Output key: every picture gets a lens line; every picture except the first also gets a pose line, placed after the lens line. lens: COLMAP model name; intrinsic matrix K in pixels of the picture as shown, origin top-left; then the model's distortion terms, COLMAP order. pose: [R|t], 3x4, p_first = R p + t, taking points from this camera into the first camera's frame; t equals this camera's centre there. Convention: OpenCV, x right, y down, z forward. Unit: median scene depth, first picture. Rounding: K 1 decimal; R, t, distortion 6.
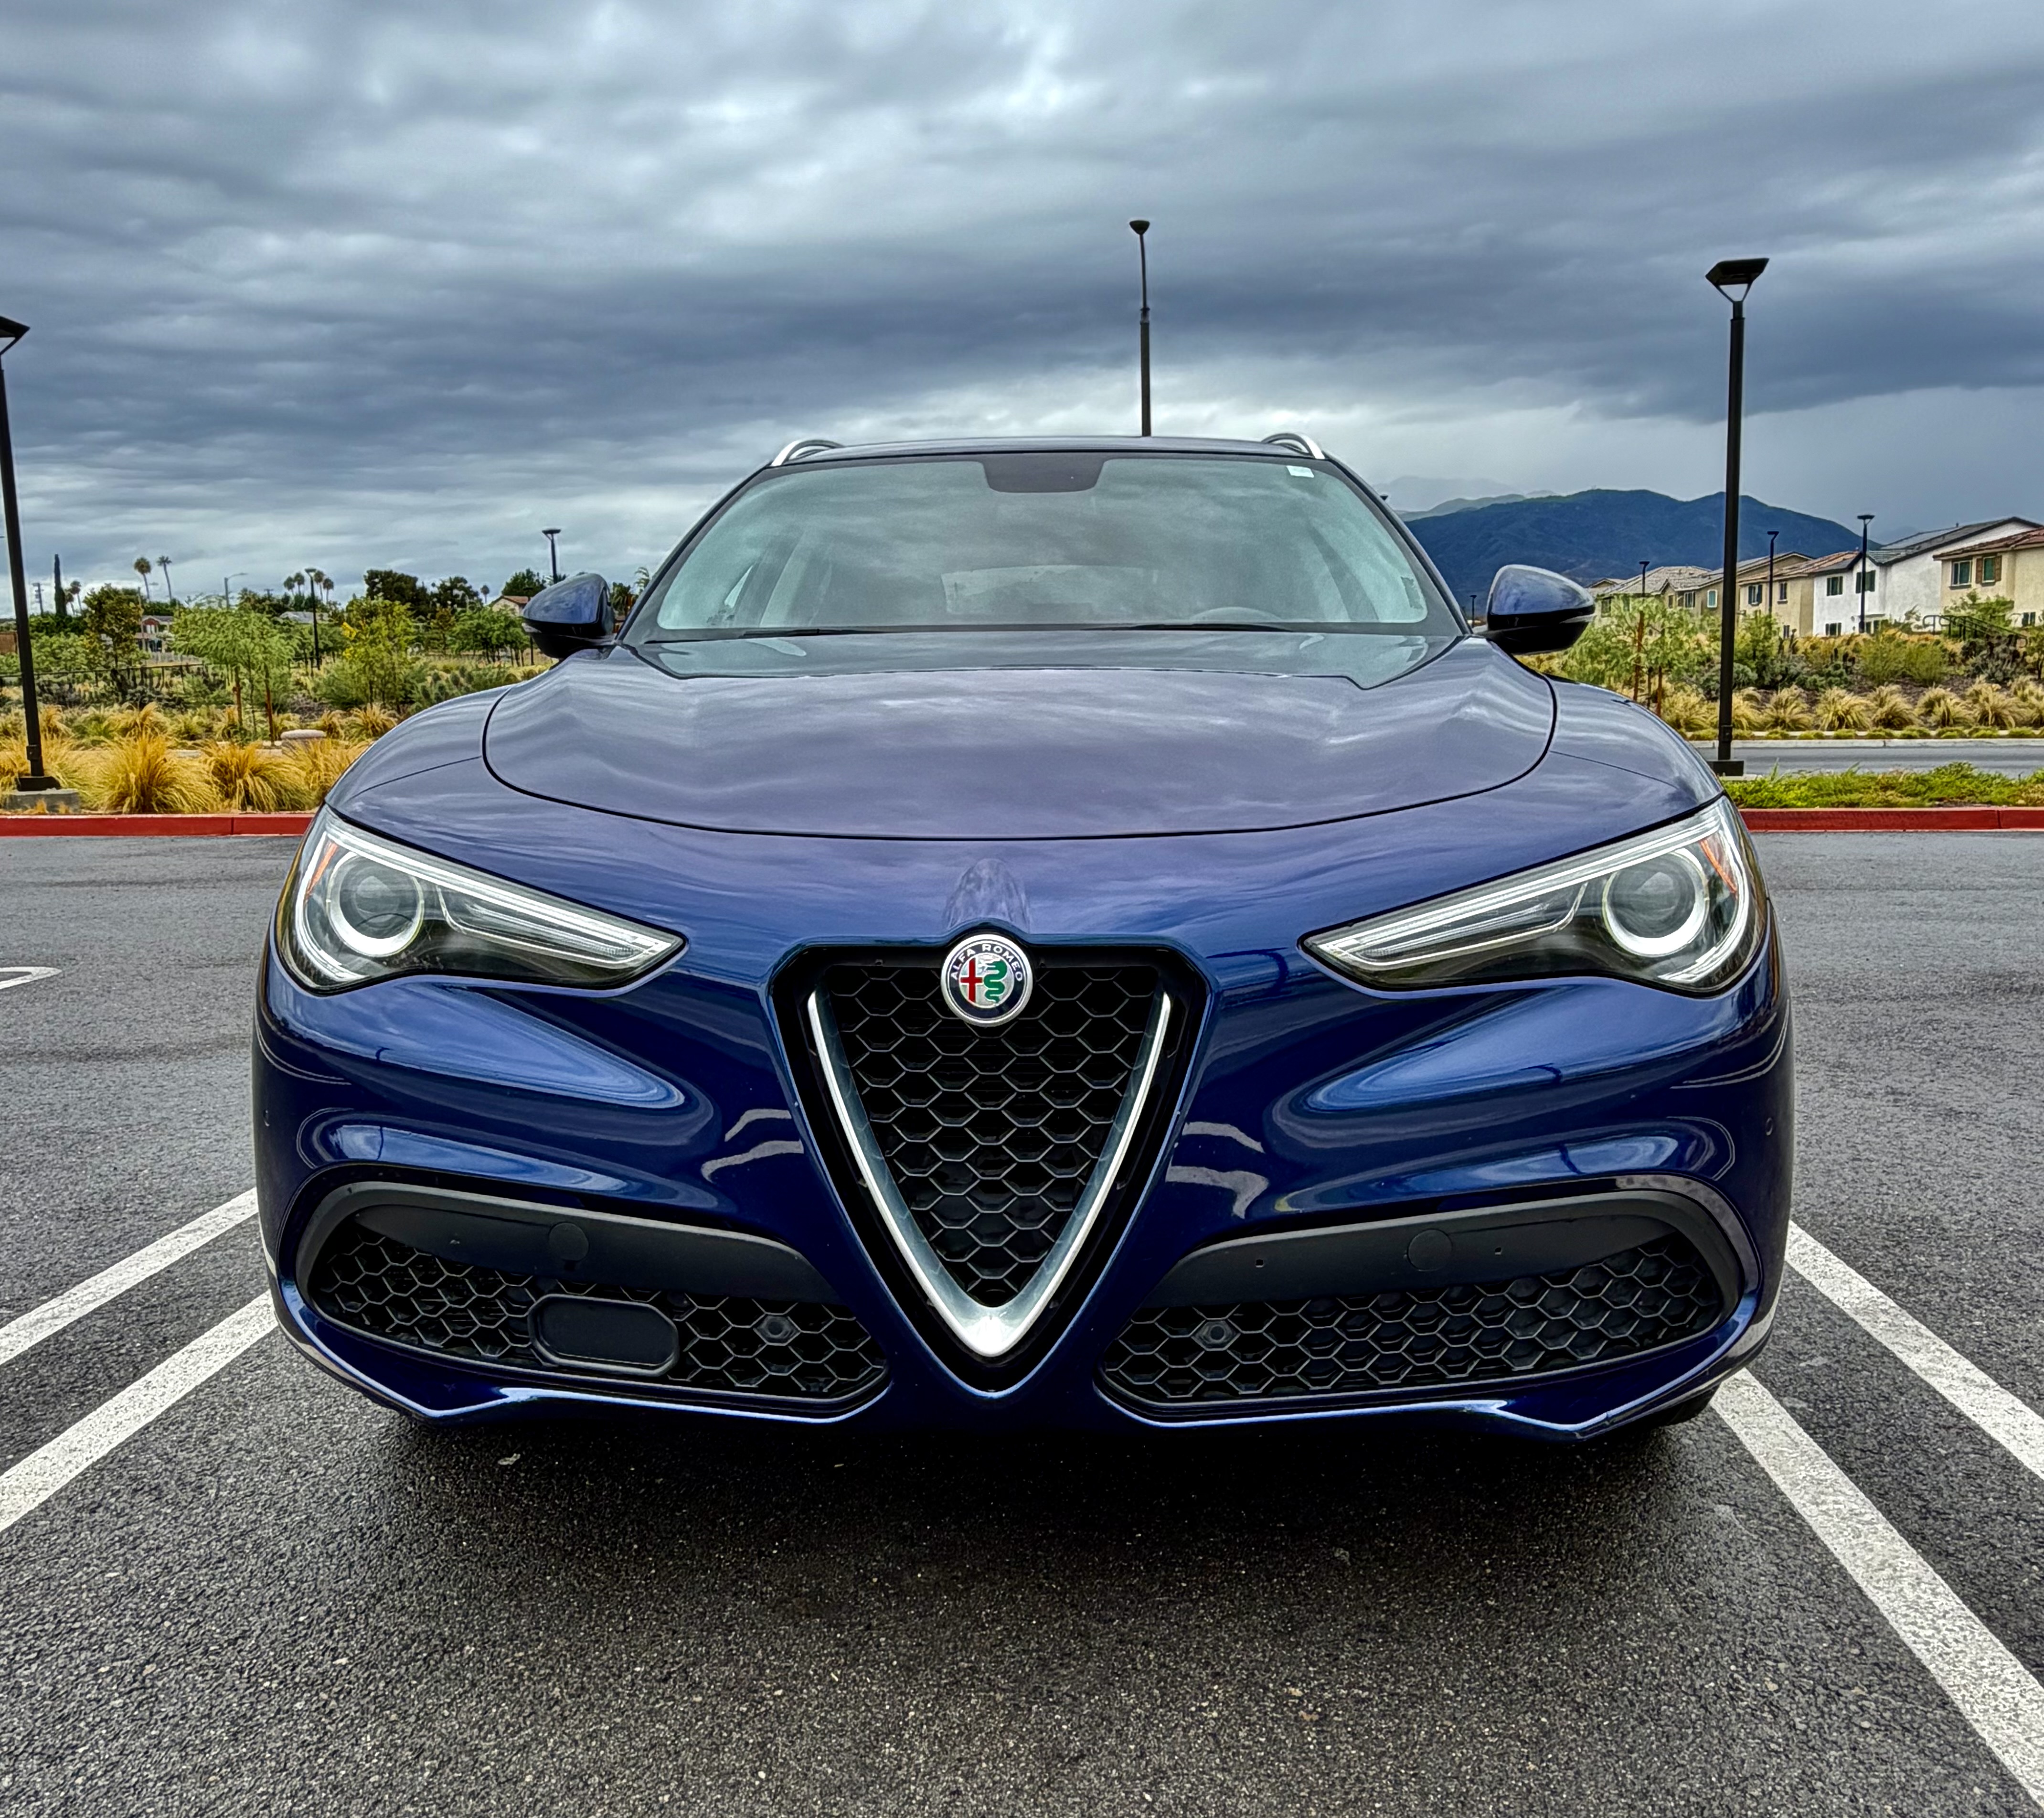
lens RADIAL K [[1625.6, 0, 1028.3], [0, 1625.6, 882.4], [0, 0, 1]] dist [-0.004312, 0.004944]
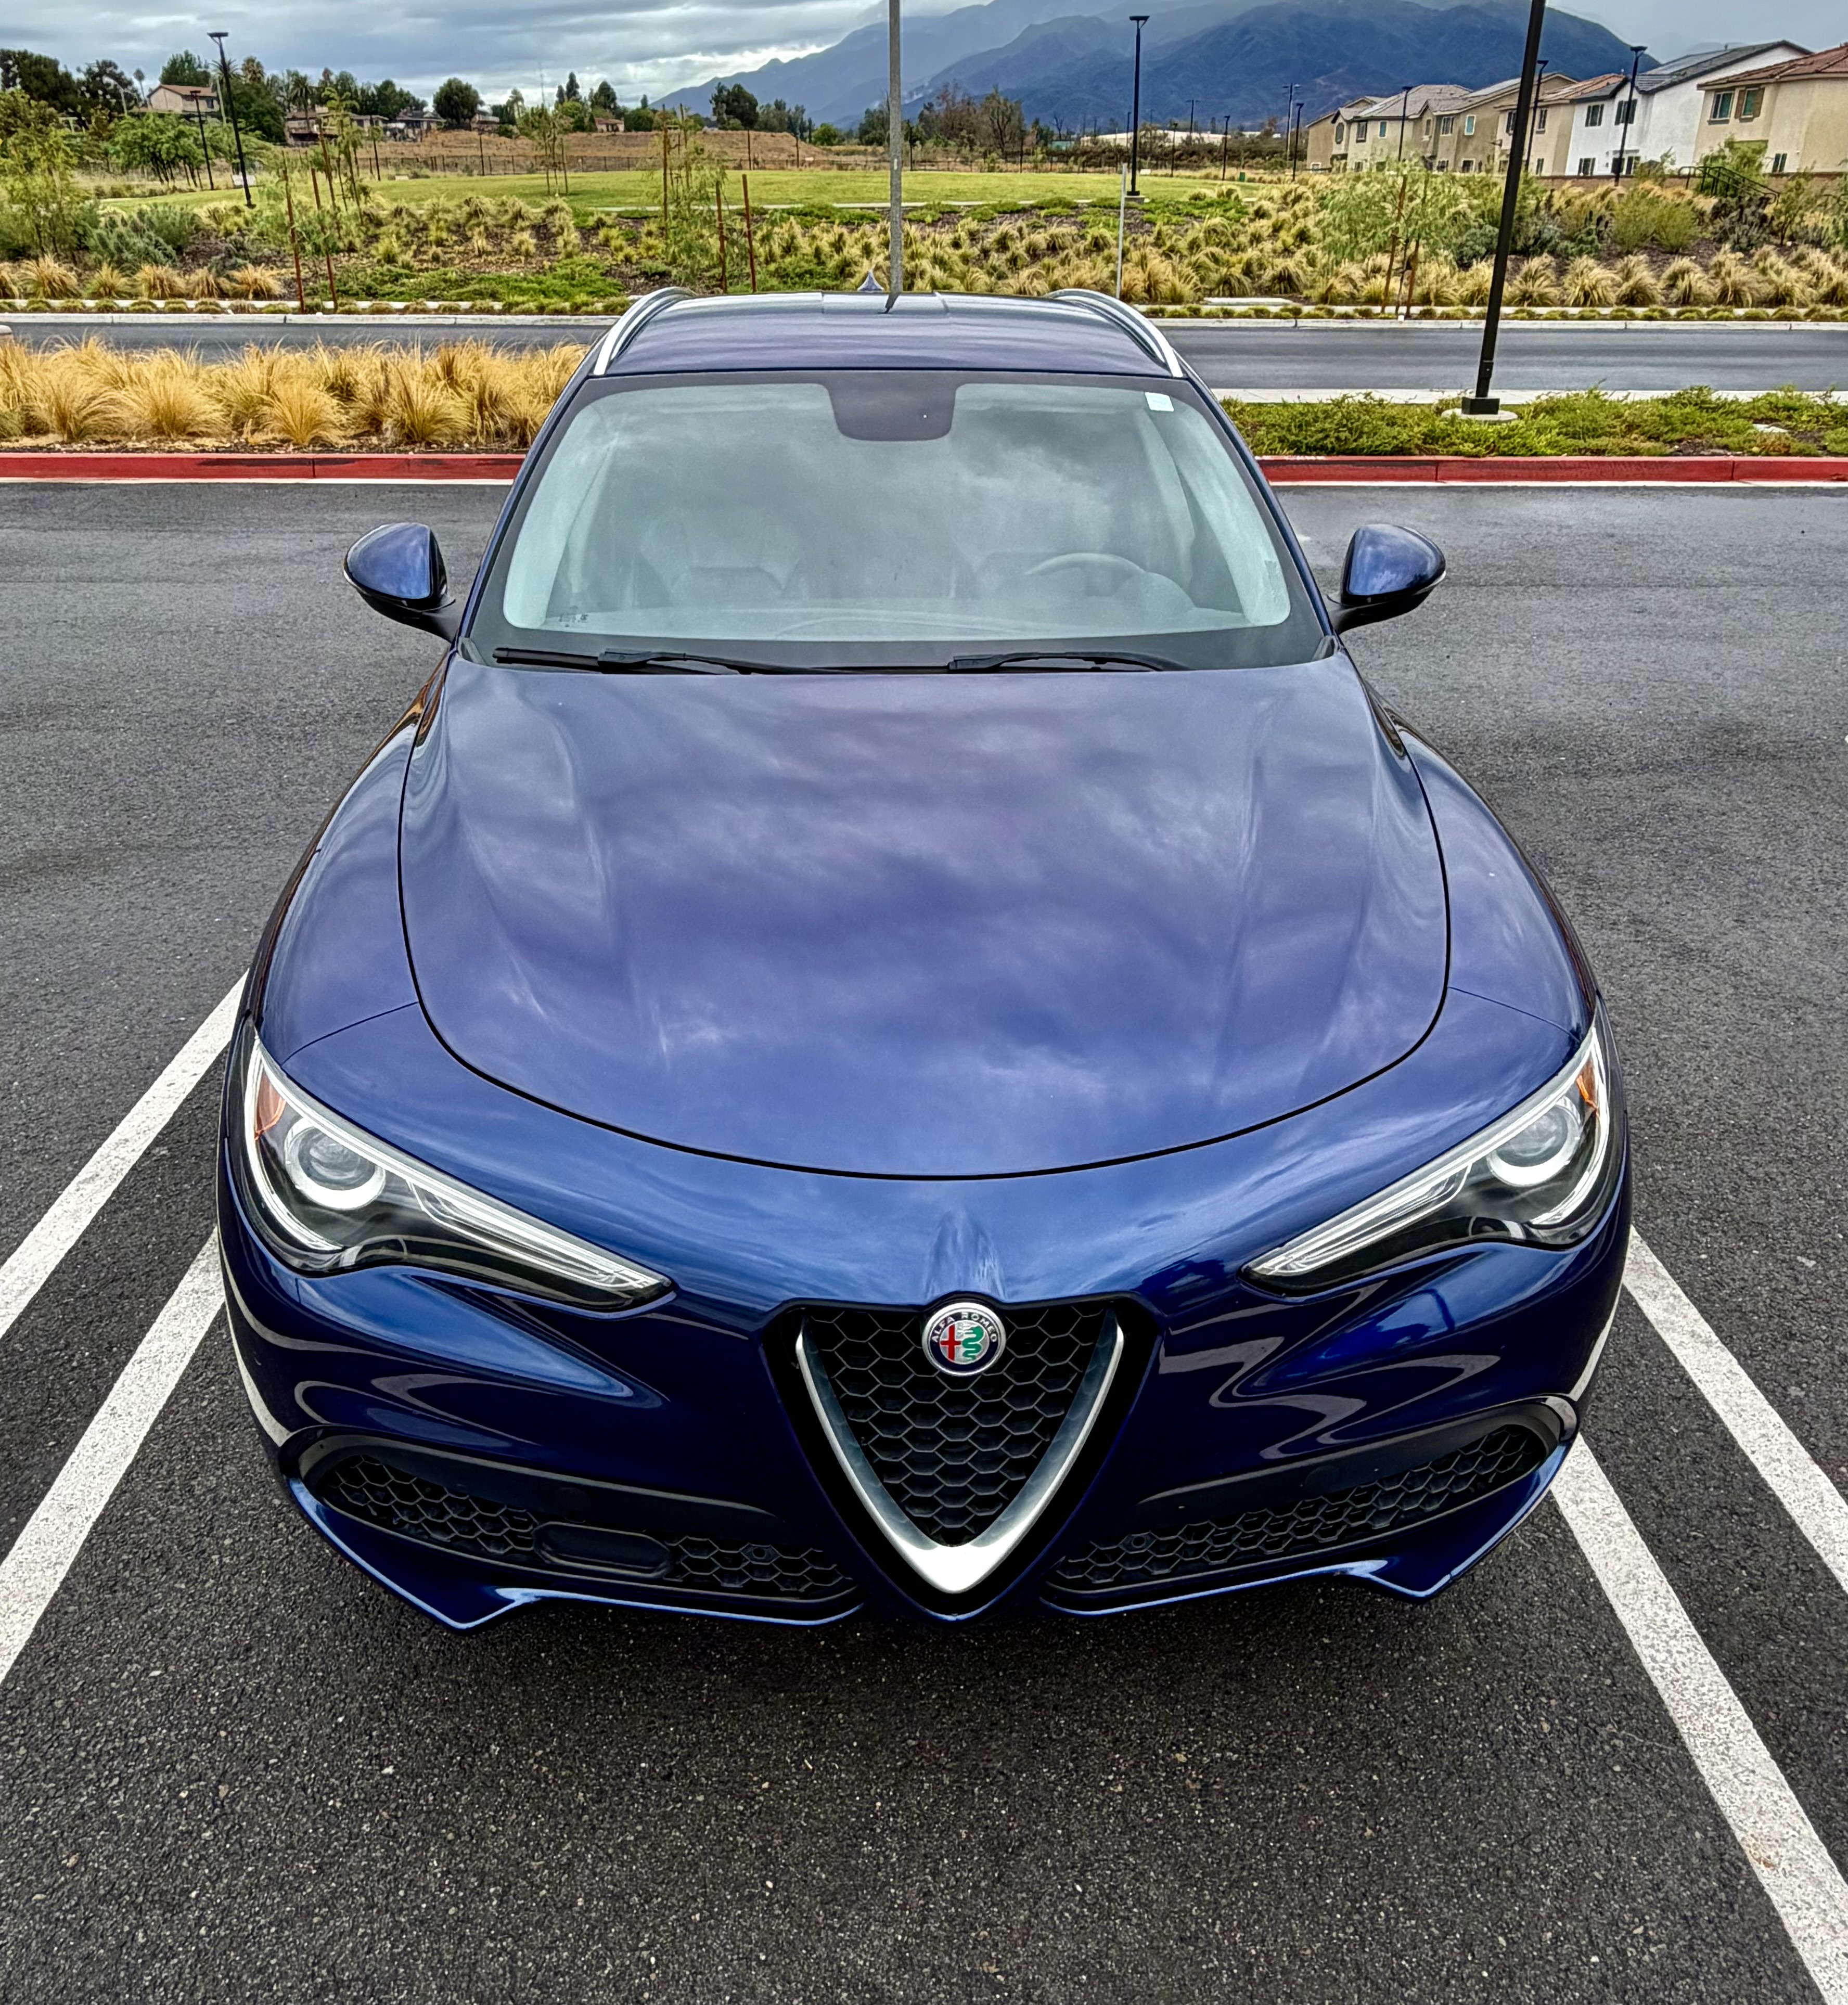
lens RADIAL K [[1563.4, 0, 914.0], [0, 1563.4, 958.0], [0, 0, 1]] dist [-0.002538, 0.003018]
pose [[0.995752, -0.024397, 0.088784, -0.123943], [-0.005435, 0.946999, 0.321190, -0.442077], [-0.091915, -0.320309, 0.942844, 0.075243]]
